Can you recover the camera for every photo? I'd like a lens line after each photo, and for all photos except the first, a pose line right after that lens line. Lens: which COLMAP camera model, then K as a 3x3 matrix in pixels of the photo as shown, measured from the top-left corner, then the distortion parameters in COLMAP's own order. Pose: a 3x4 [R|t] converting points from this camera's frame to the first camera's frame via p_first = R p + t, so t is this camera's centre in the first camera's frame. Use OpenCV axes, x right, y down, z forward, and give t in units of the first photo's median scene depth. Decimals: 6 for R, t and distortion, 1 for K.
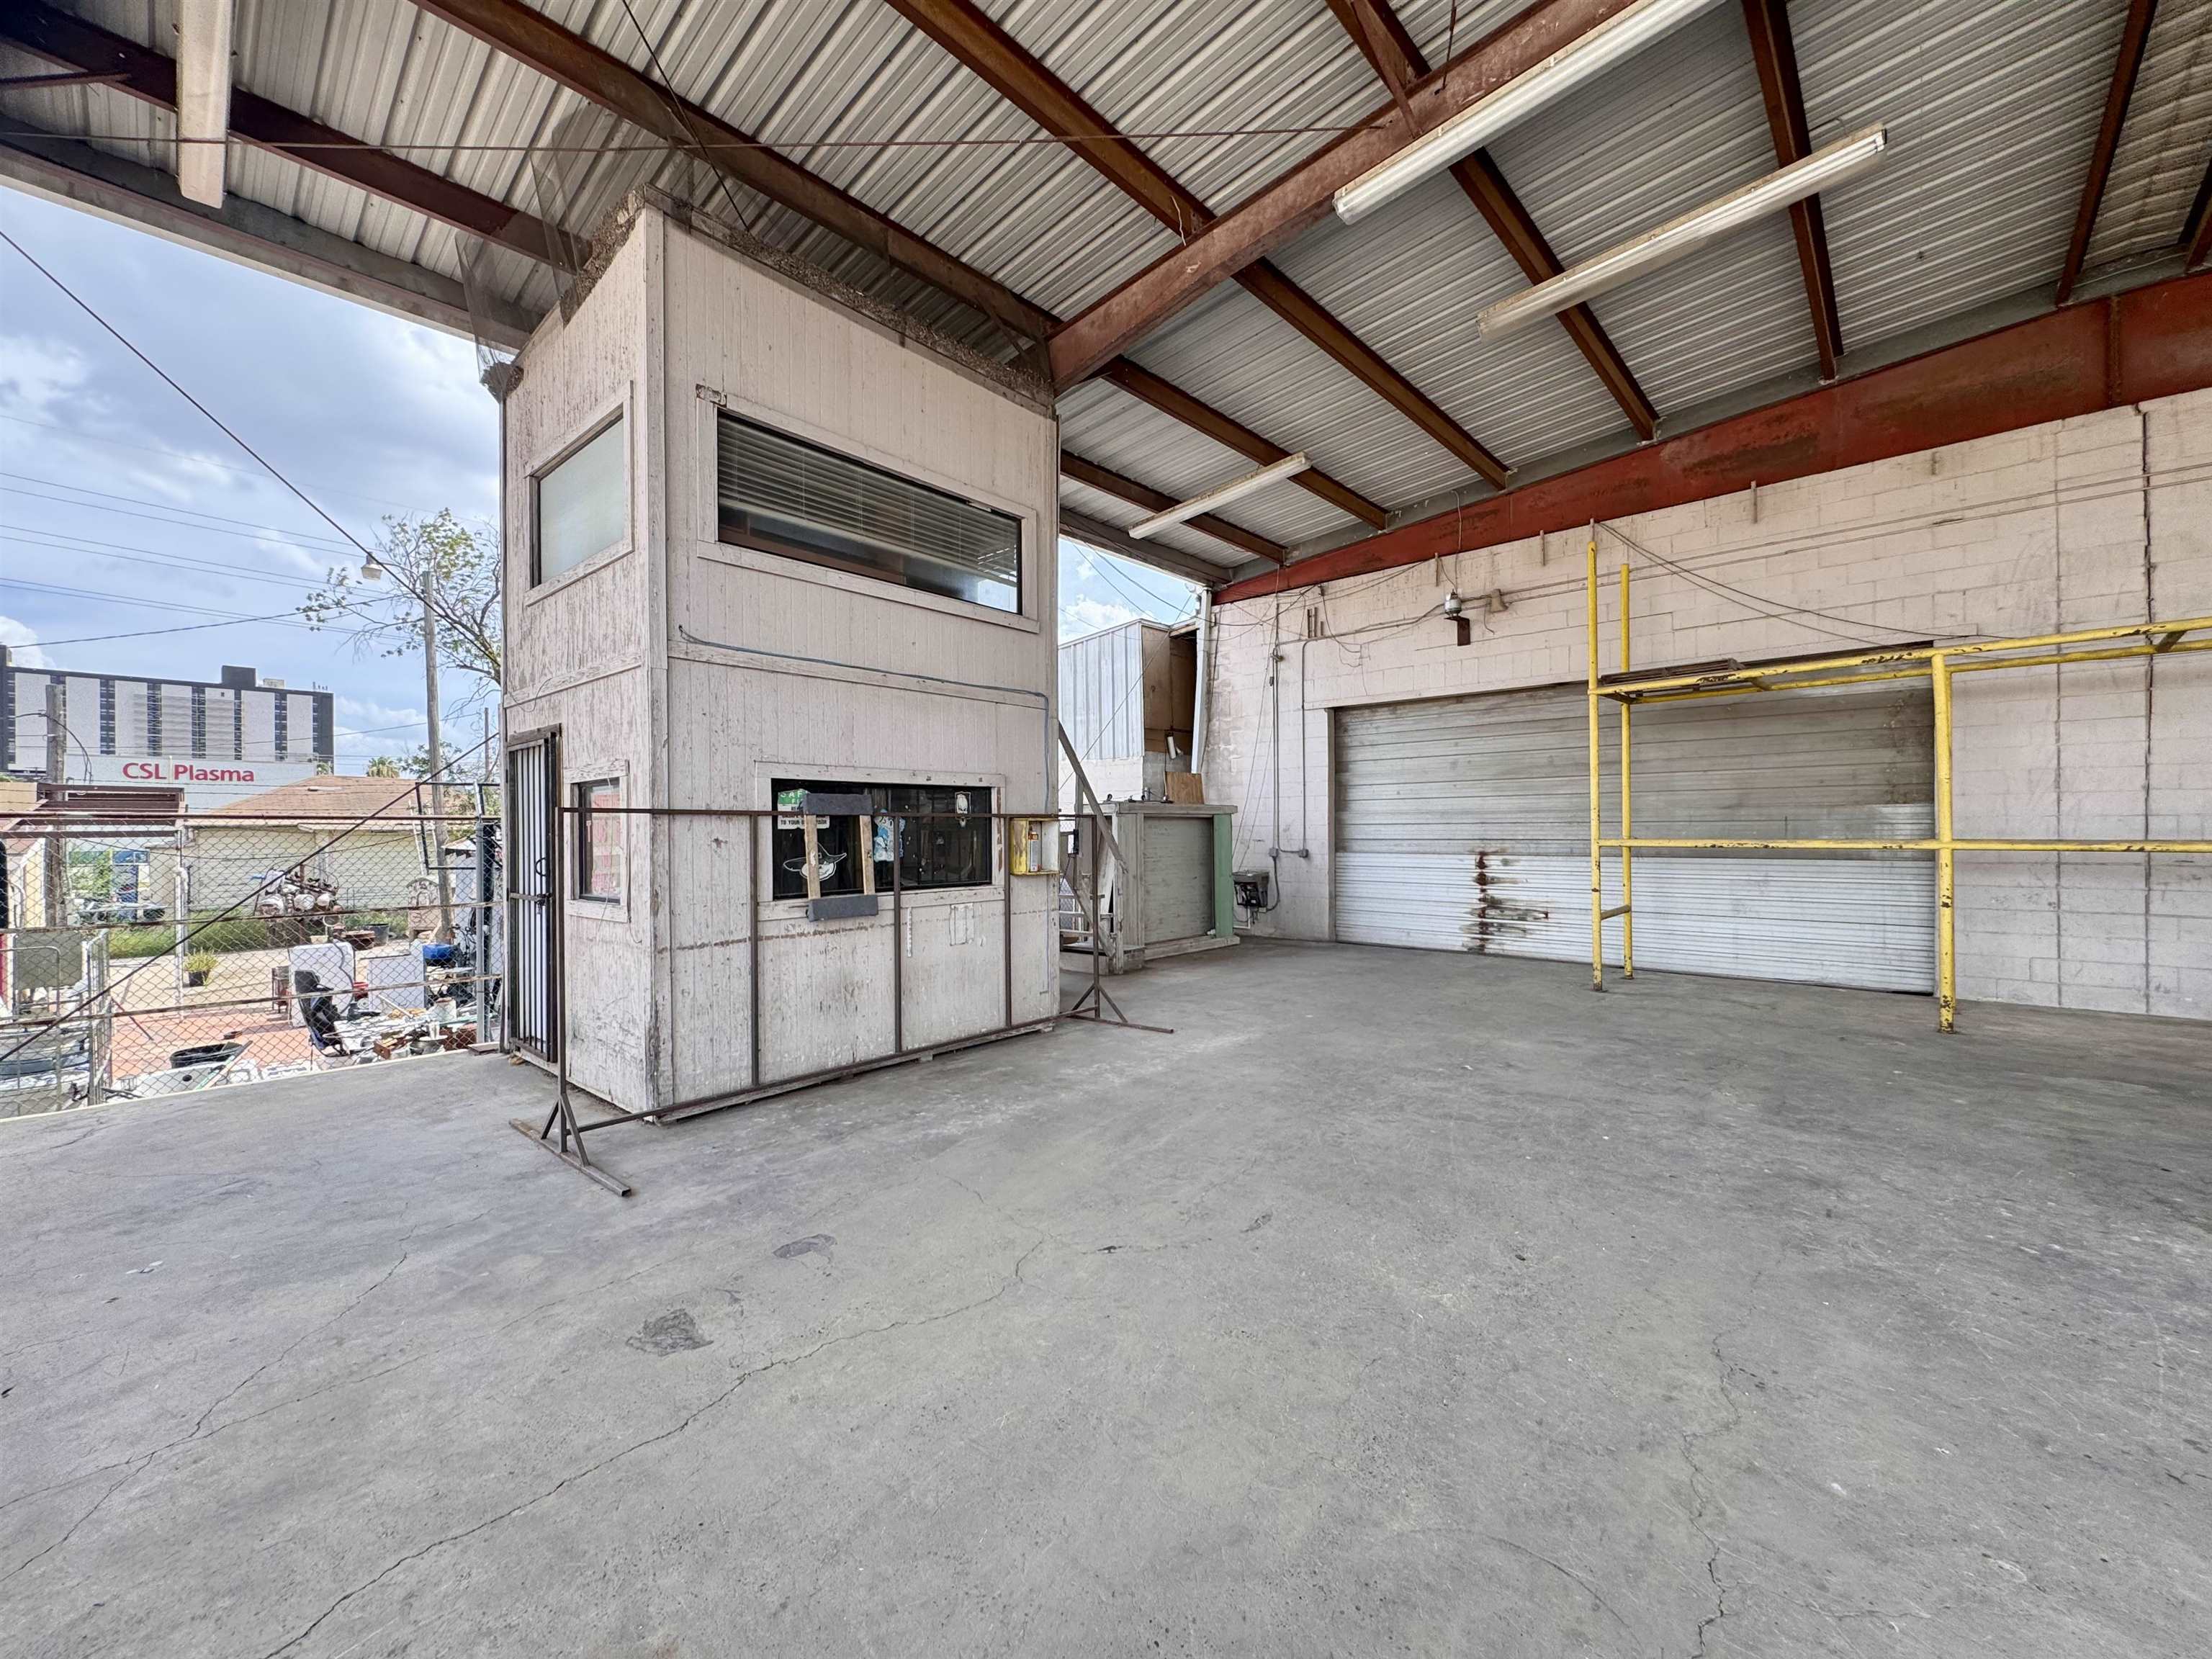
lens RADIAL K [[884.5, 0, 1105.2], [0, 884.5, 829.4], [0, 0, 1]] dist [-0.002643, 0.000752]
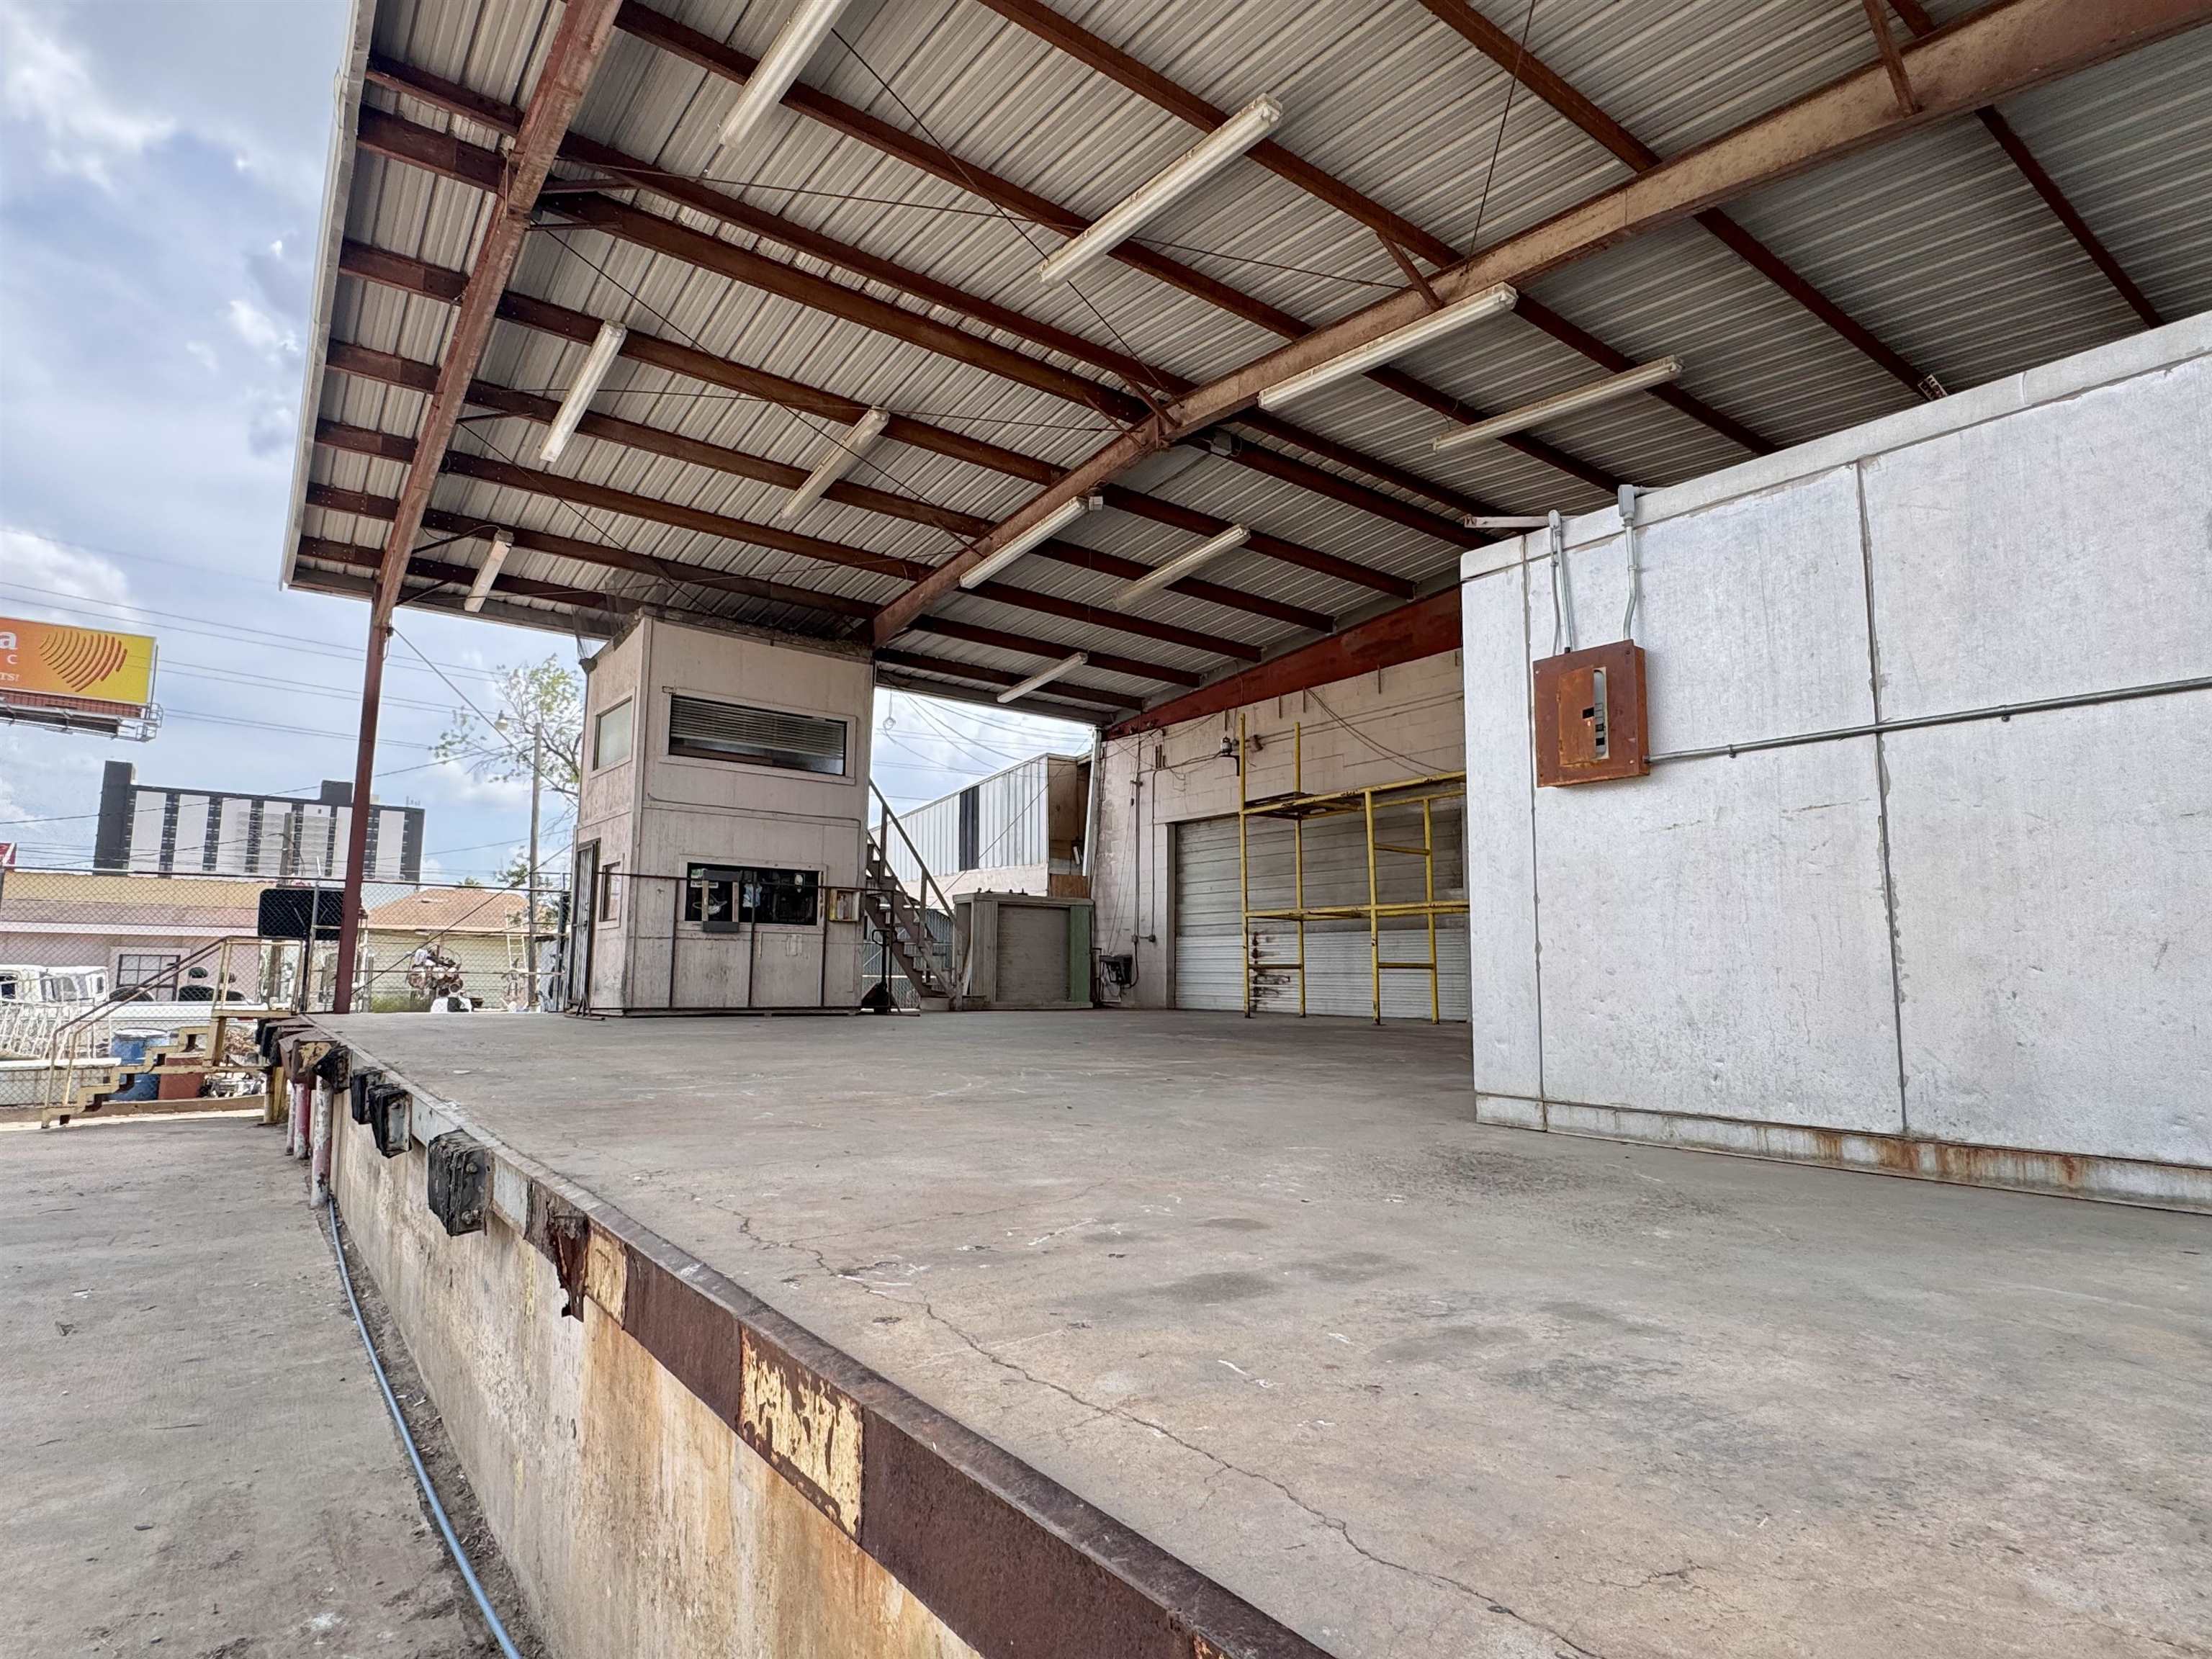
lens RADIAL K [[1187.1, 0, 1110.1], [0, 1187.1, 831.0], [0, 0, 1]] dist [0.002414, 0.000741]
pose [[0.982955, -0.007233, -0.183705, 0.841108], [-0.015636, 0.992316, -0.122734, 0.148011], [0.183181, 0.123514, 0.975289, -1.177123]]
